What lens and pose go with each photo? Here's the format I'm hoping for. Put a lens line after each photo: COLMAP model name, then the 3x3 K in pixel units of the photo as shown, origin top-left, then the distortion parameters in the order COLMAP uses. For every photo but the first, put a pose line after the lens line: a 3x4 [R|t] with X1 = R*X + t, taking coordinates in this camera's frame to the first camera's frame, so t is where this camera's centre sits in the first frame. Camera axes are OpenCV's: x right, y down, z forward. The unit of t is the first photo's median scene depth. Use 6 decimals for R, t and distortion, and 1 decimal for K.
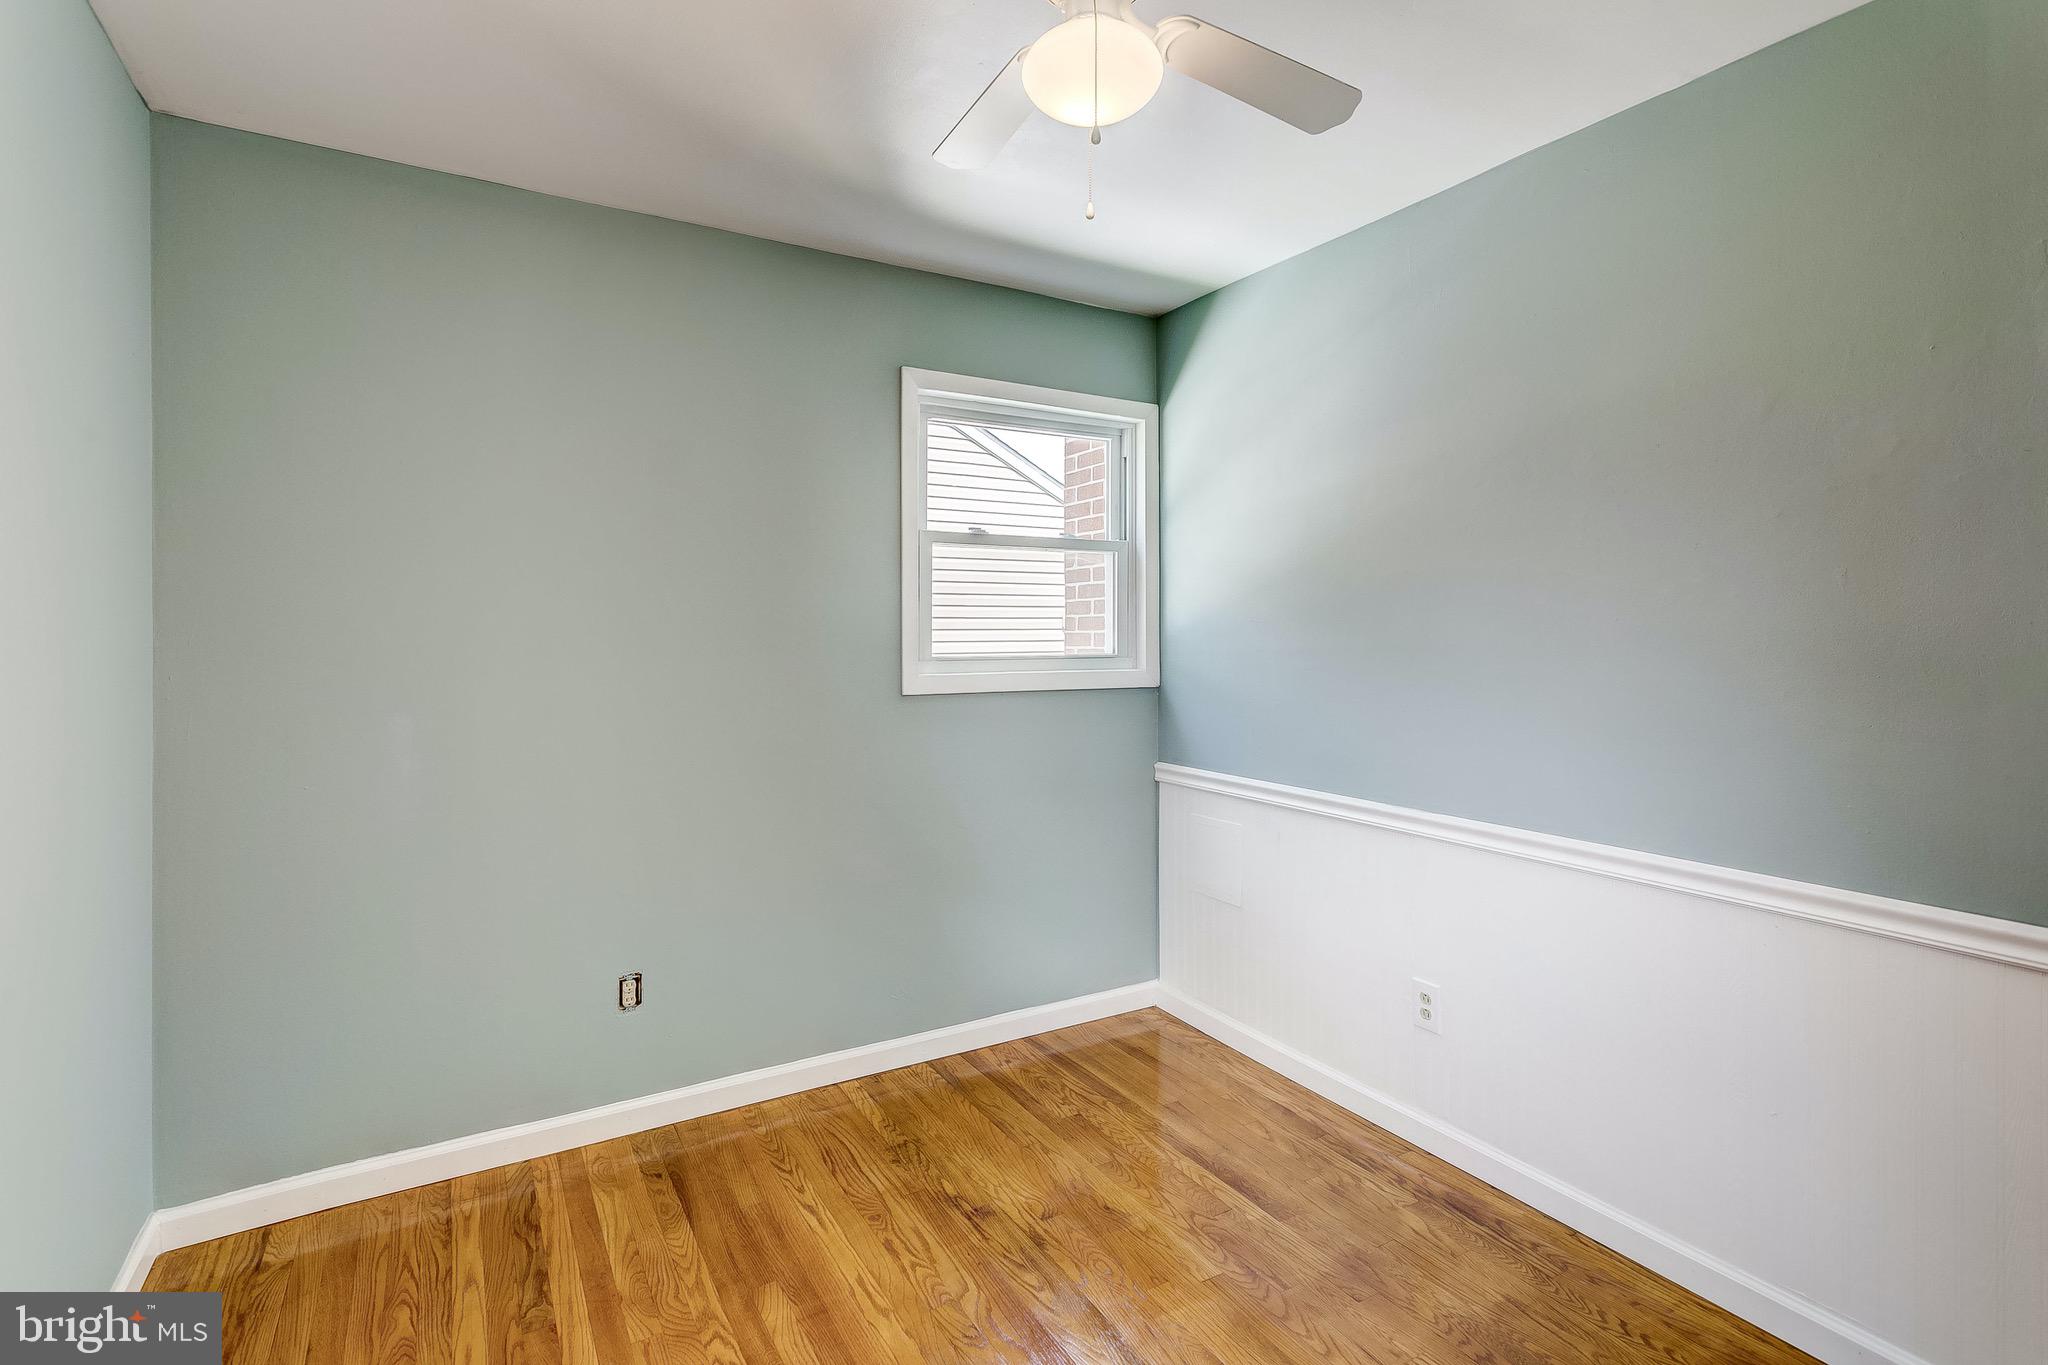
lens RADIAL K [[974.8, 0, 1023.2], [0, 974.8, 632.7], [0, 0, 1]] dist [0.002418, 0.000133]
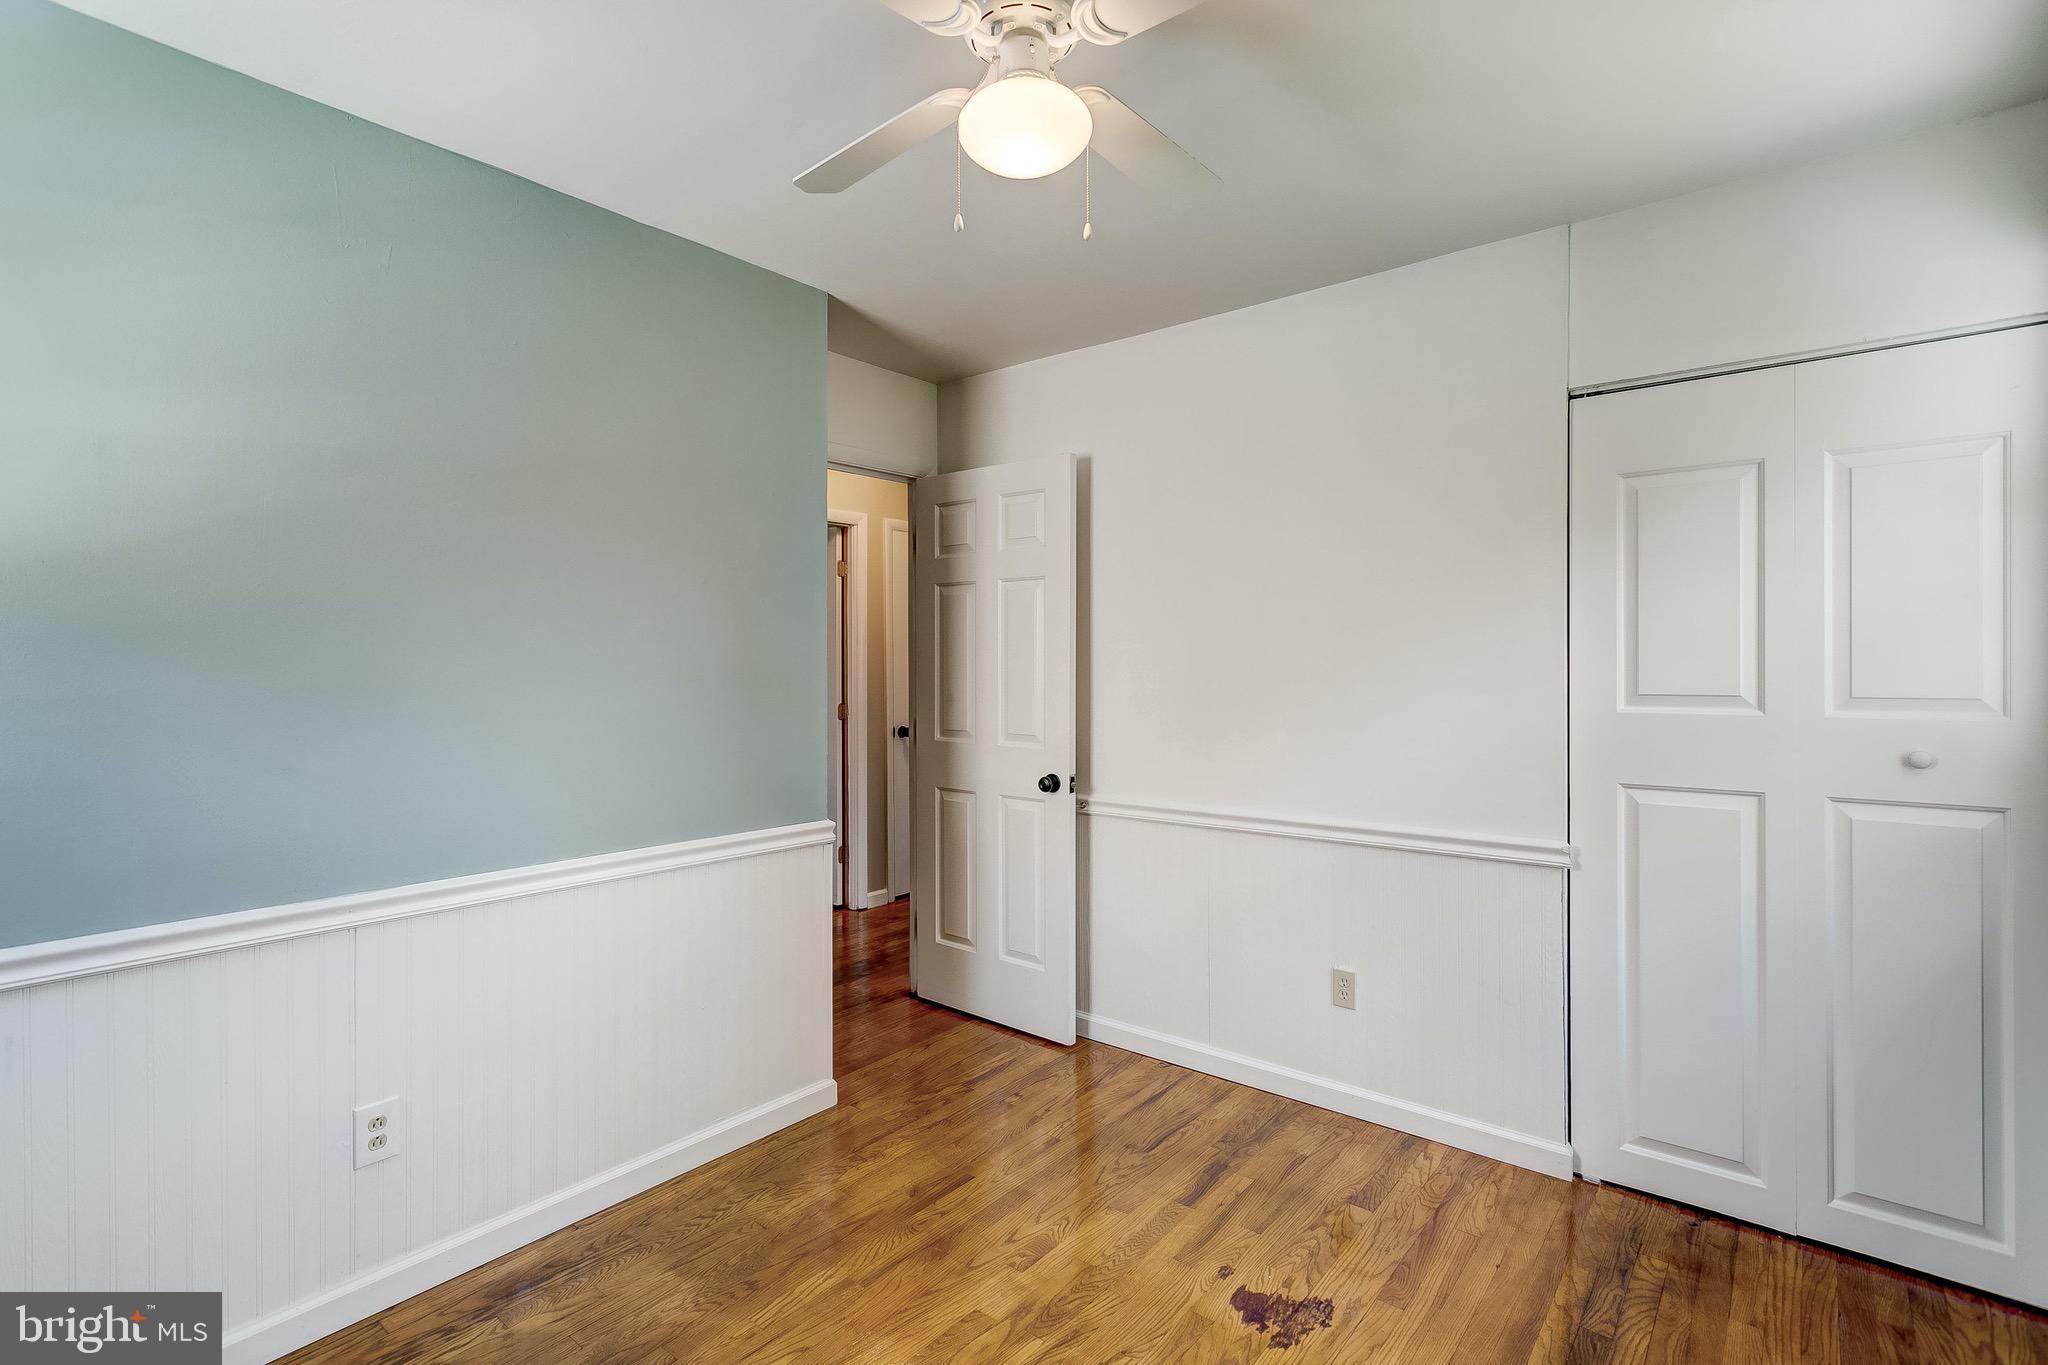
lens RADIAL K [[968.1, 0, 1024.0], [0, 968.1, 682.5], [0, 0, 1]] dist [-0.001589, -0.000737]
pose [[-0.351292, -0.015971, 0.936130, -0.565530], [0.003635, 0.999824, 0.018422, 0.001862], [-0.936259, 0.009874, -0.351172, 0.867352]]
